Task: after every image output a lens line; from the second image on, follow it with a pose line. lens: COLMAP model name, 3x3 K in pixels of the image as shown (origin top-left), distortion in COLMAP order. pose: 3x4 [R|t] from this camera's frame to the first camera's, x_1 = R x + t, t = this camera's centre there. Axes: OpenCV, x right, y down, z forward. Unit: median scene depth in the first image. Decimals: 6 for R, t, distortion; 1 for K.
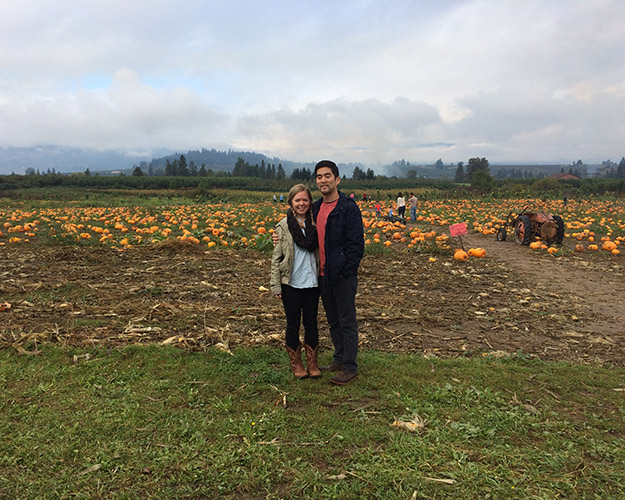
lens RADIAL K [[868.3, 0, 312.3], [0, 868.3, 250.3], [0, 0, 1]] dist [0.084707, 0.000000]
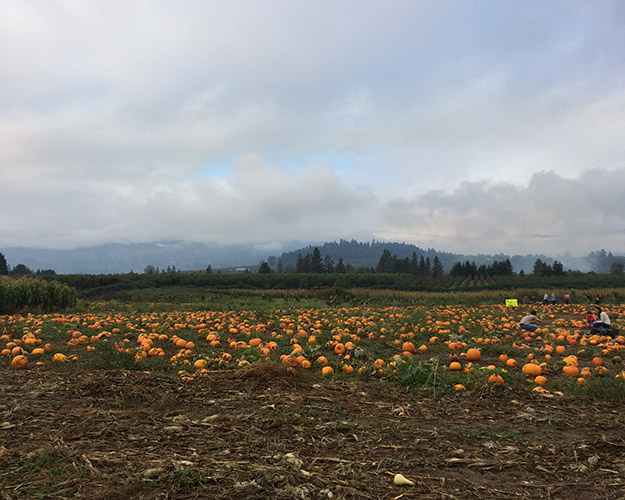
lens RADIAL K [[868.3, 0, 313.0], [0, 868.3, 249.6], [0, 0, 1]] dist [0.084707, 0.000000]
pose [[0.984158, -0.007534, -0.177132, -0.007470], [-0.013675, 0.992894, -0.118214, -0.010993], [0.176764, 0.118764, 0.977062, 0.210162]]
